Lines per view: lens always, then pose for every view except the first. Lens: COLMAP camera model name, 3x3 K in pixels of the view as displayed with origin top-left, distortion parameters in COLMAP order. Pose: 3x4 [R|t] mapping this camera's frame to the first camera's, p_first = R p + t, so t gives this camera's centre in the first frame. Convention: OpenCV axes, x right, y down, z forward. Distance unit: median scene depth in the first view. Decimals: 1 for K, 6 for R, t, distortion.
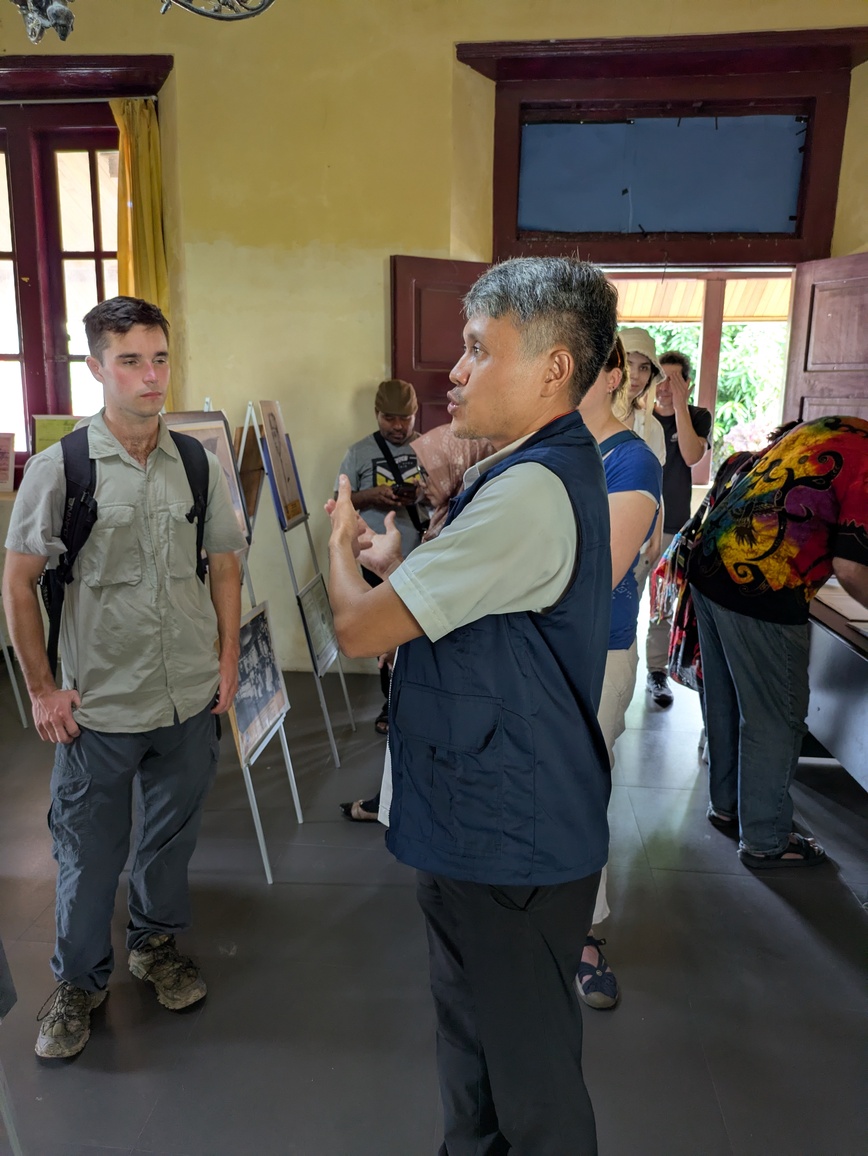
lens RADIAL K [[853.6, 0, 426.2], [0, 853.6, 566.7], [0, 0, 1]] dist [0.055967, -0.051896]
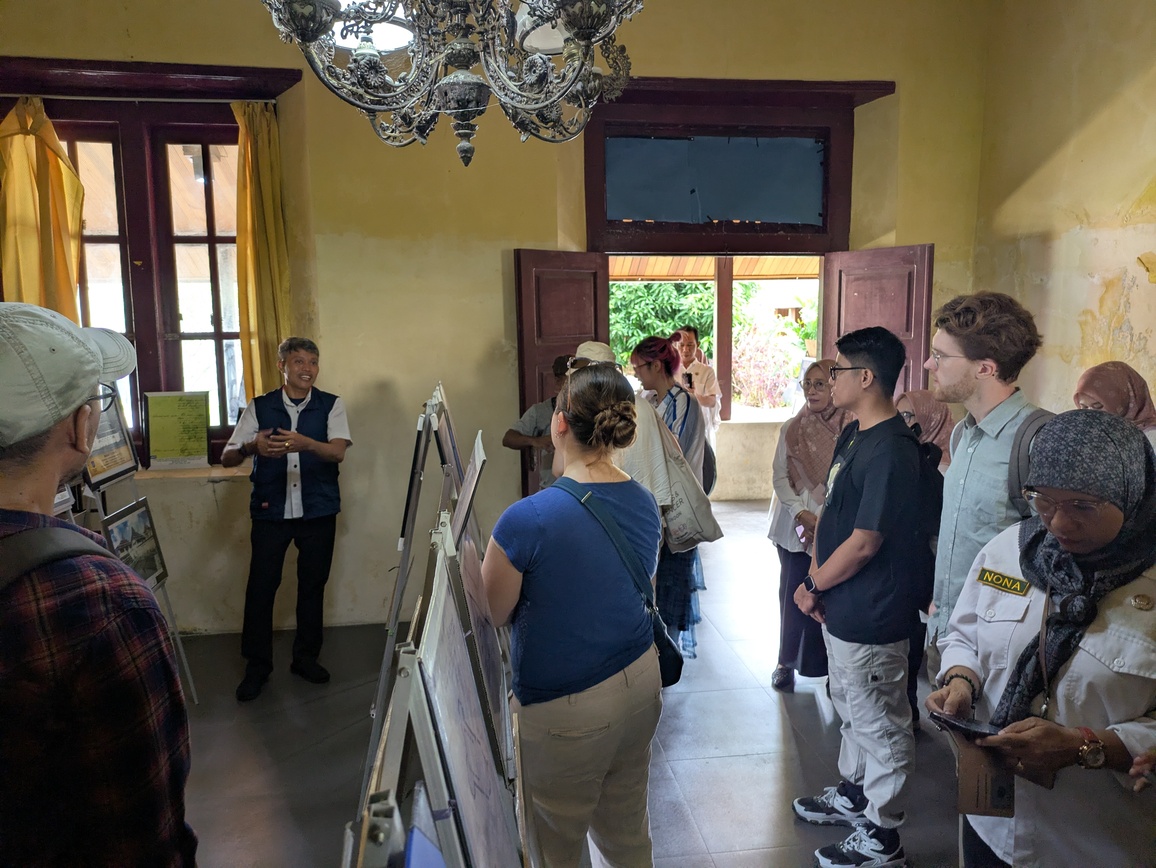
lens RADIAL K [[853.6, 0, 594.4], [0, 853.6, 431.2], [0, 0, 1]] dist [0.055967, -0.051896]
pose [[0.970771, -0.049520, 0.234842, -0.199134], [0.066212, 0.995768, -0.063731, -0.033556], [-0.230692, 0.077417, 0.969942, -0.113112]]
